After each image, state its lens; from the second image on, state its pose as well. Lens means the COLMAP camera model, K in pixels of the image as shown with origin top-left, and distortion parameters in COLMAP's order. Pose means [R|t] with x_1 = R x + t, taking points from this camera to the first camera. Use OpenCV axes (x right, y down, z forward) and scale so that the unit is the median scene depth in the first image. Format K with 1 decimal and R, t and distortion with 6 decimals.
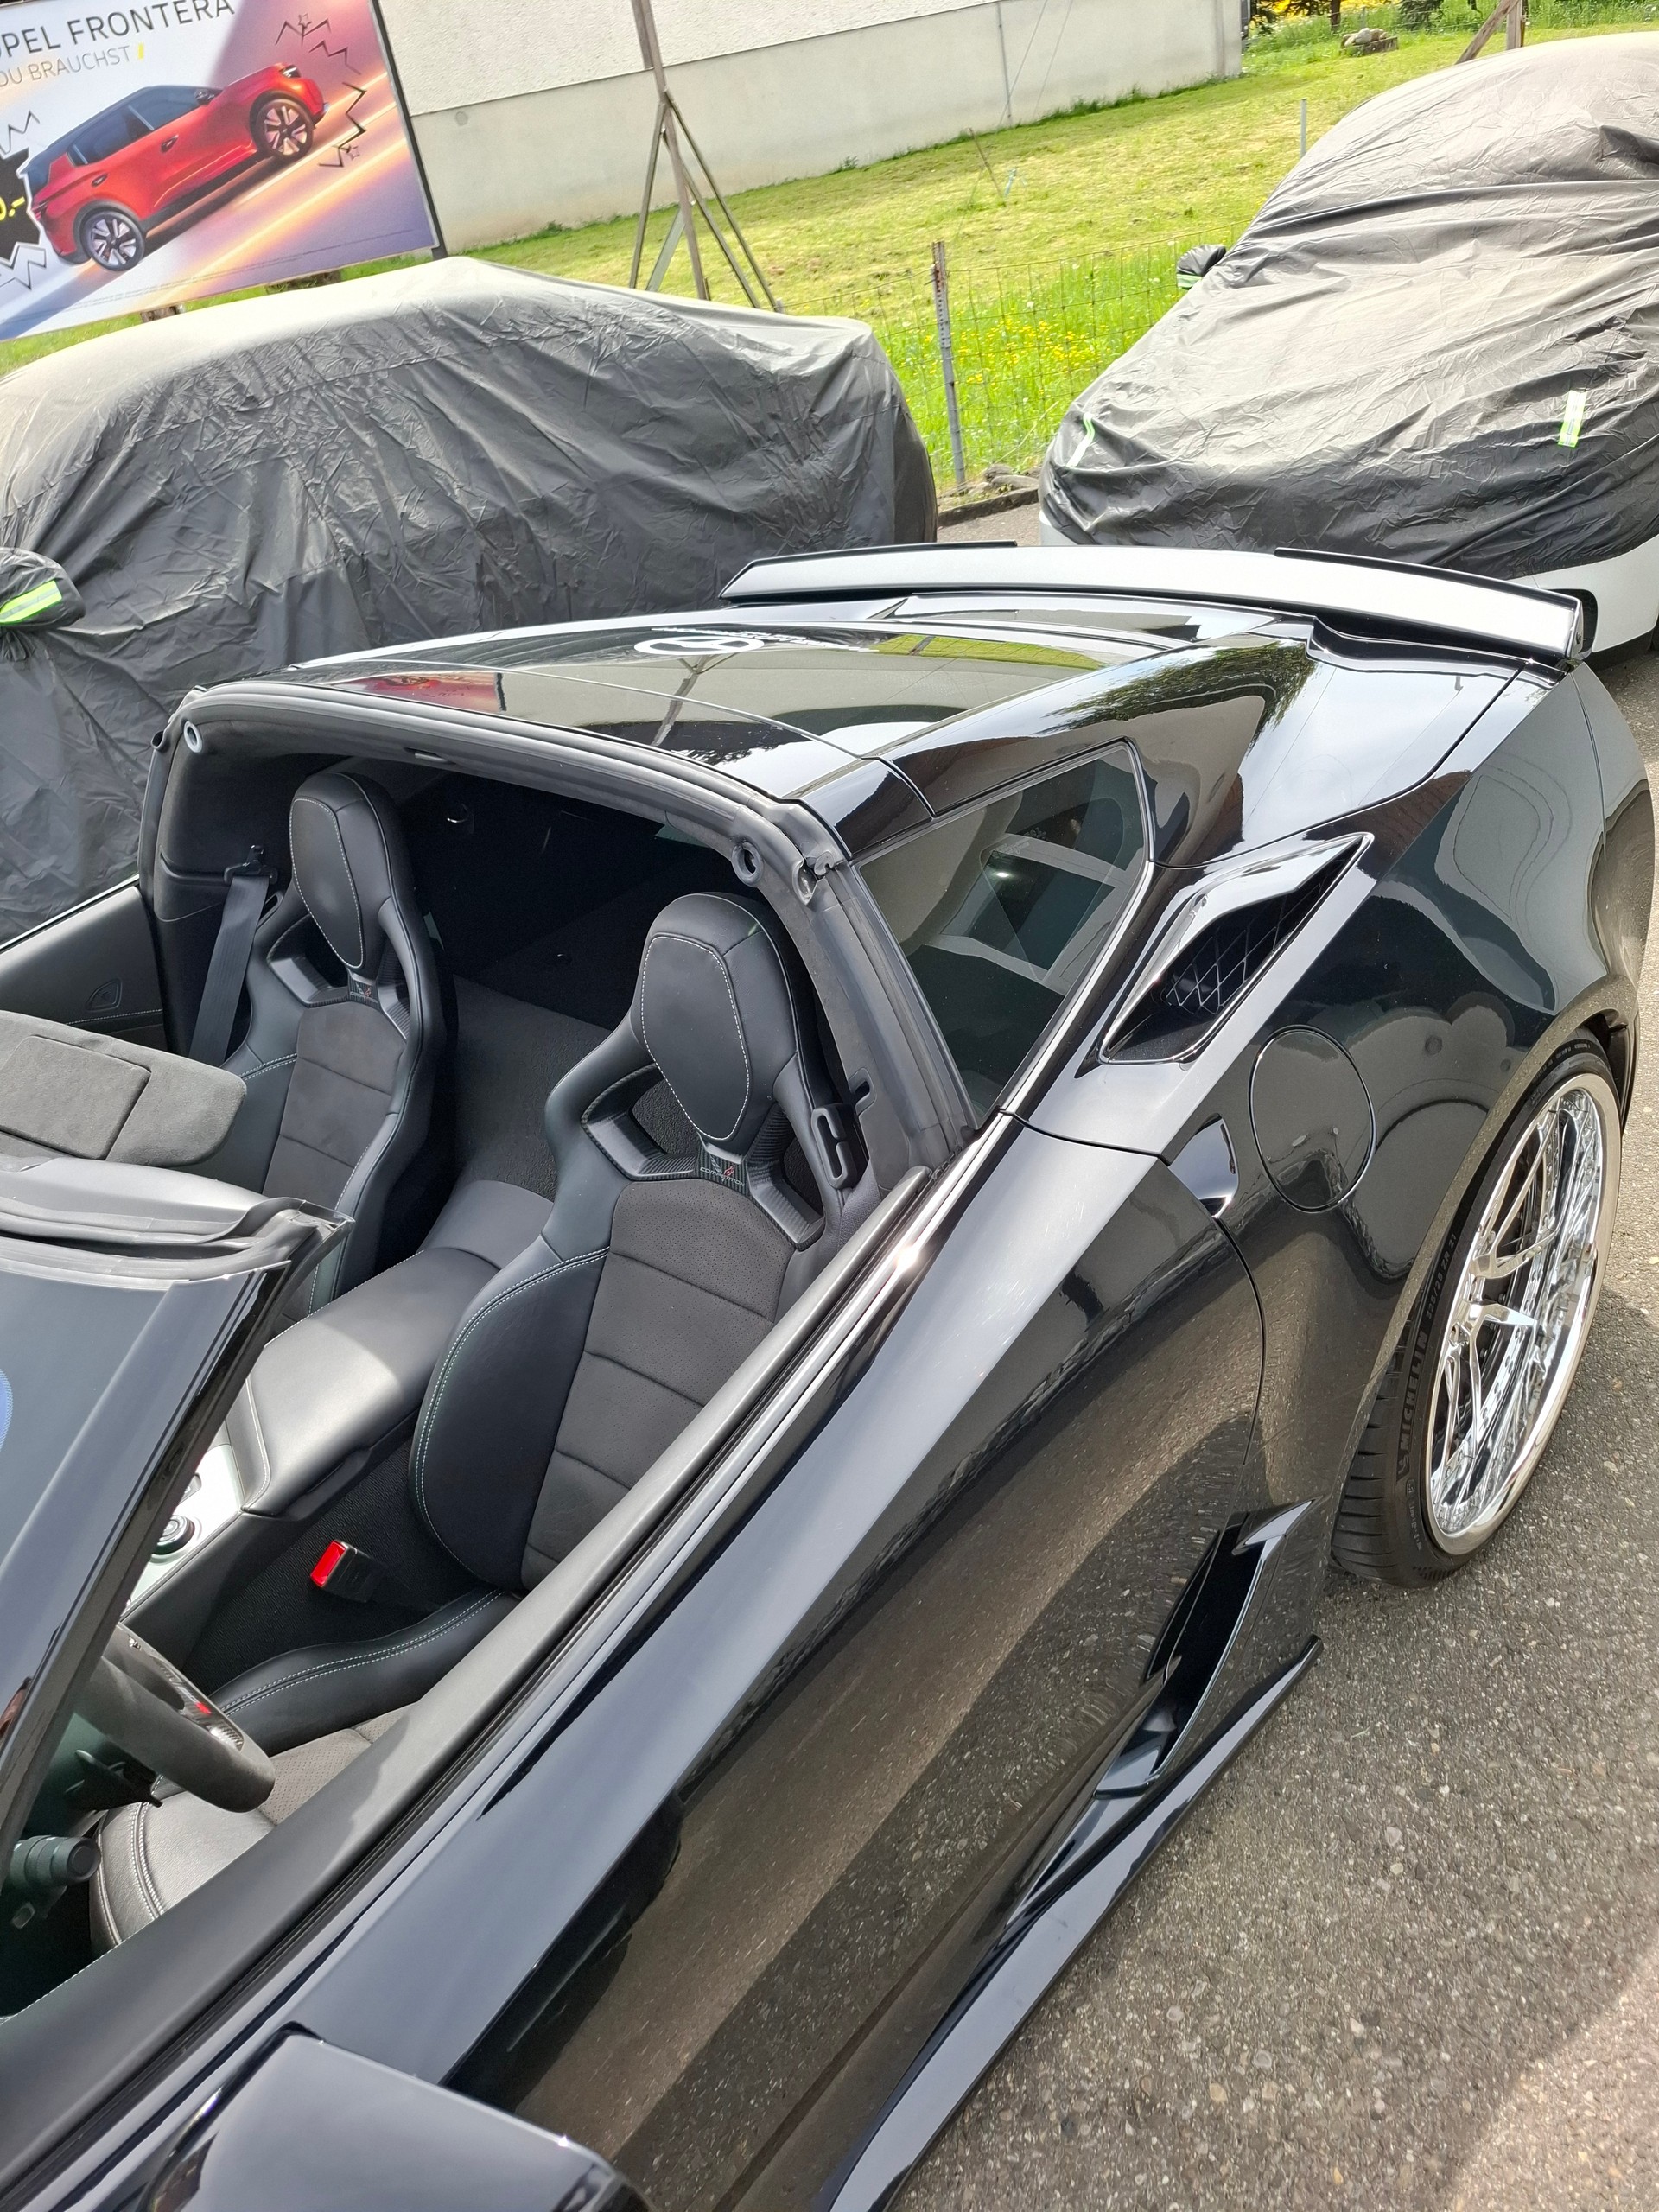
lens RADIAL K [[1683.4, 0, 742.6], [0, 1683.4, 1155.5], [0, 0, 1]] dist [-0.001812, 0.005093]
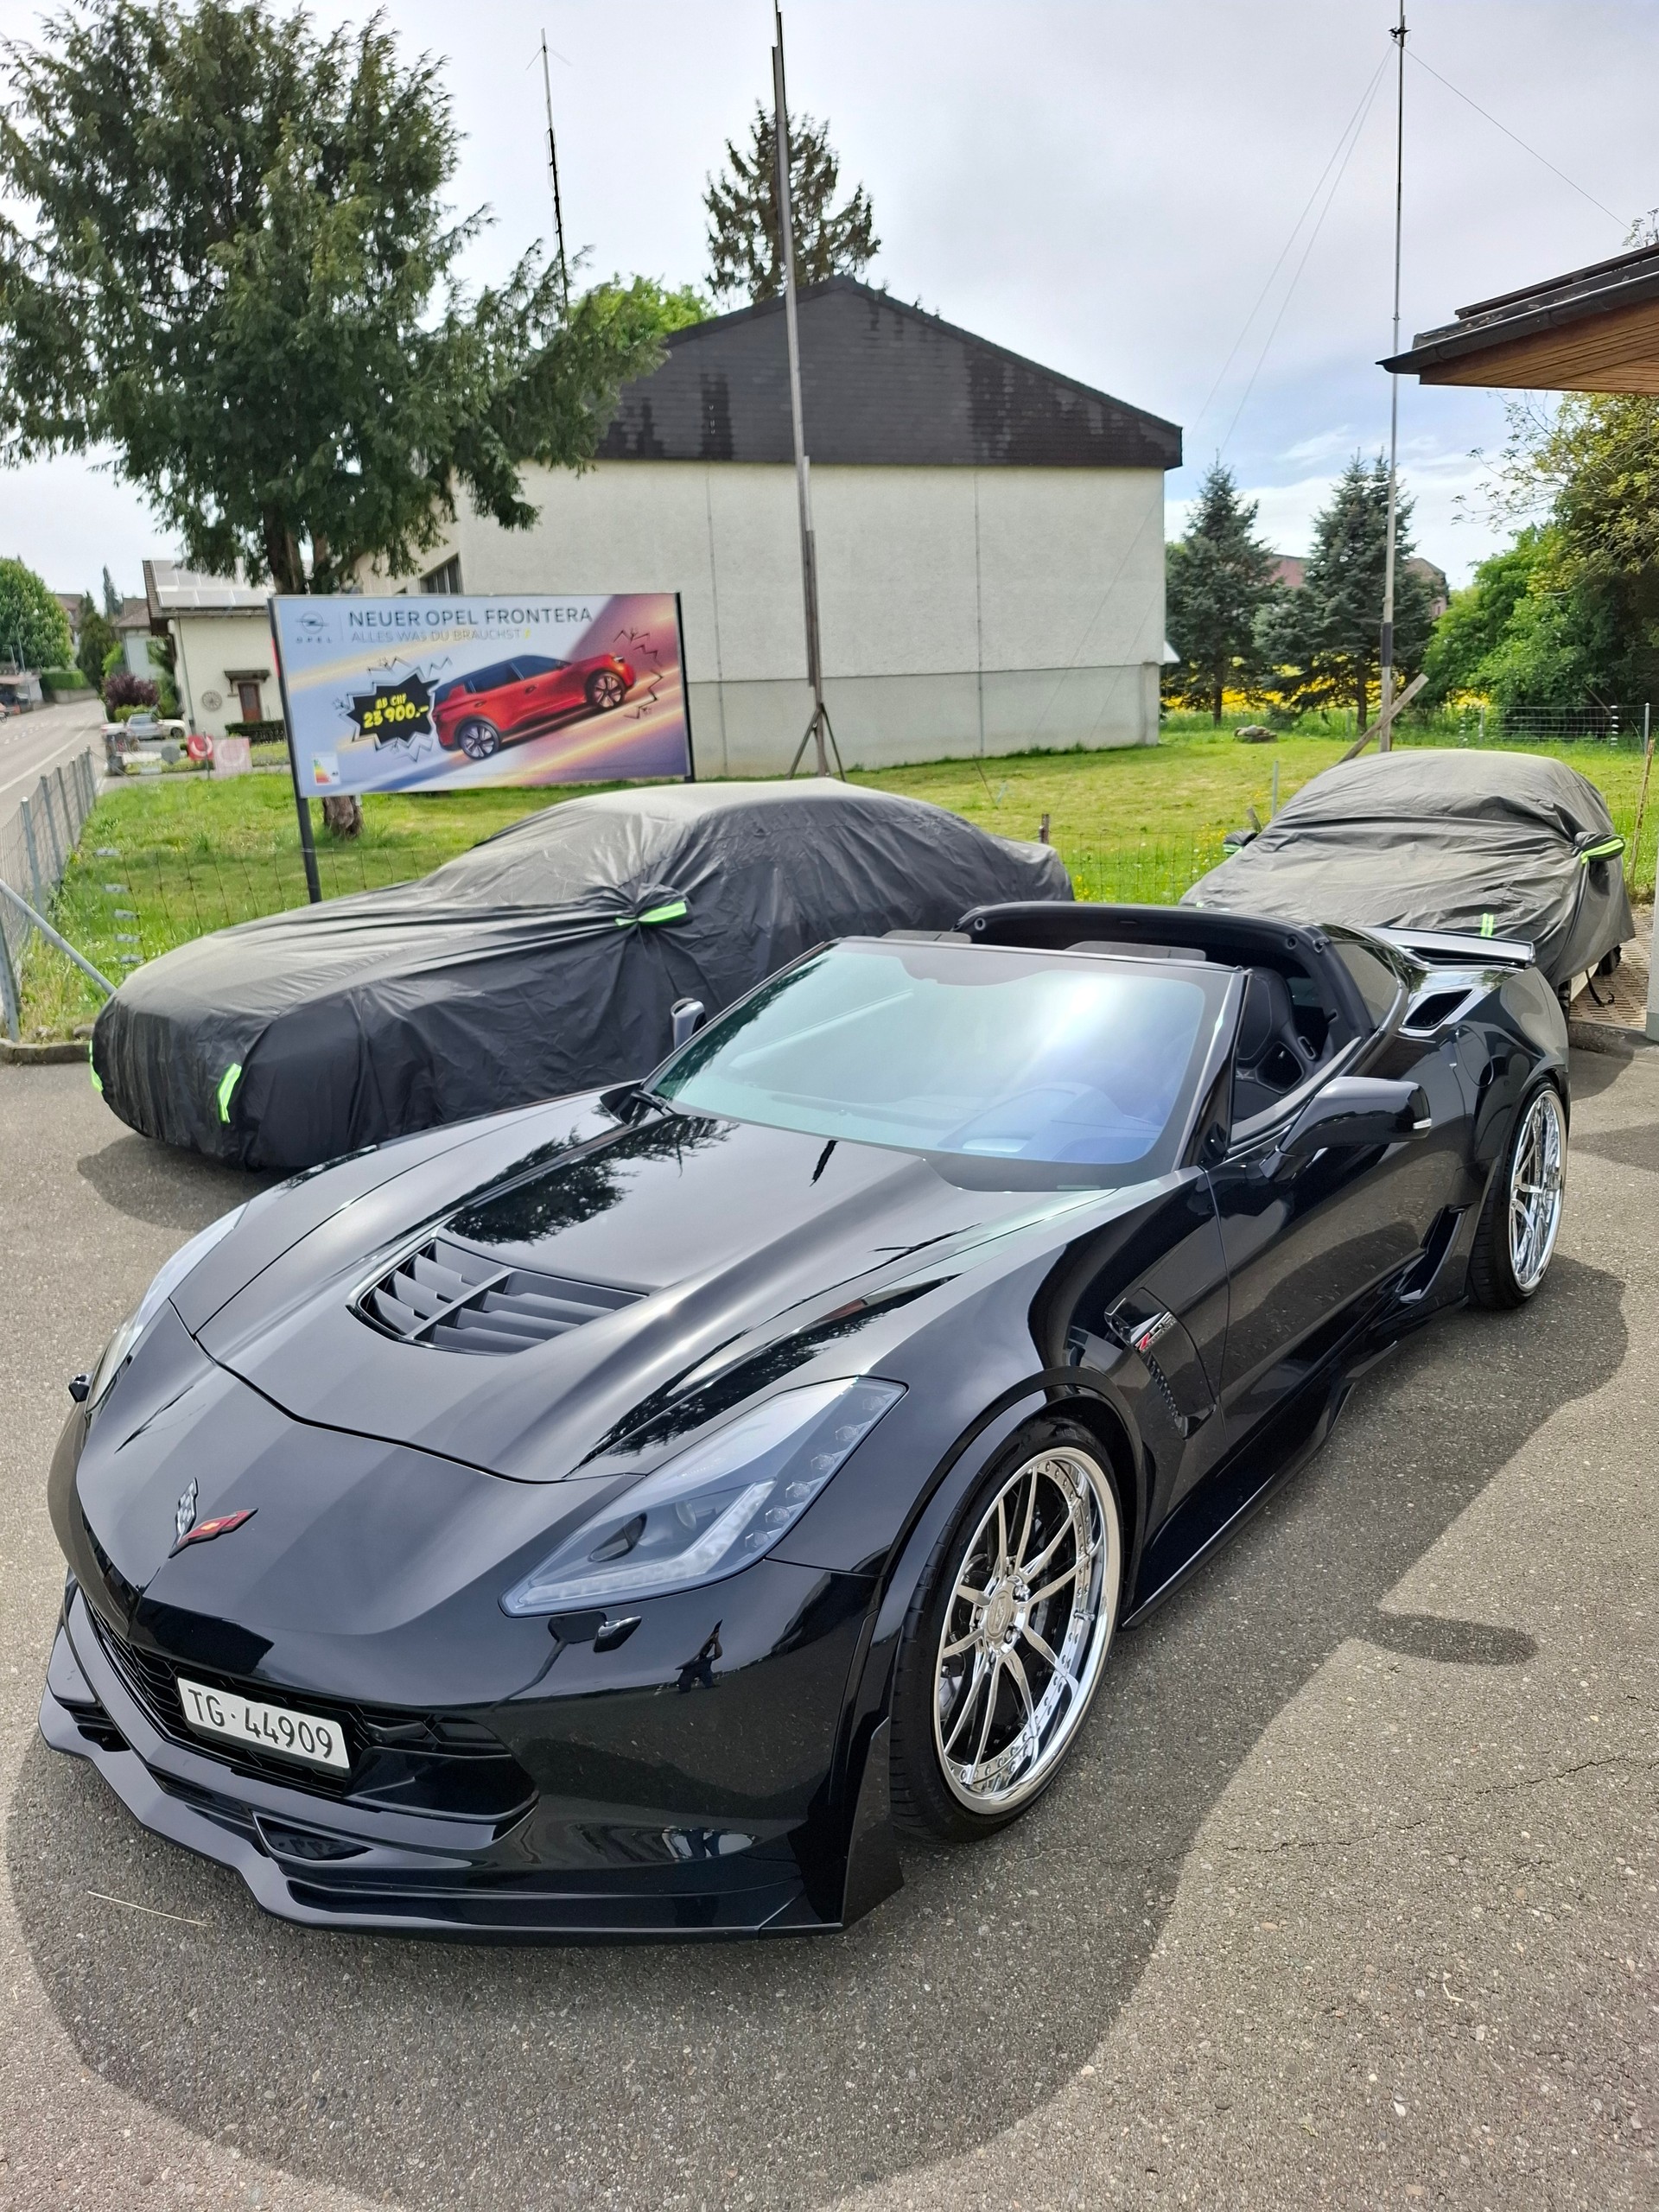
lens RADIAL K [[1576.9, 0, 828.4], [0, 1576.9, 1080.7], [0, 0, 1]] dist [0.119042, -0.153741]
pose [[0.990202, 0.112873, 0.082219, -0.155684], [-0.079640, 0.940101, -0.331463, 0.162017], [-0.114708, 0.321667, 0.939879, -0.228949]]
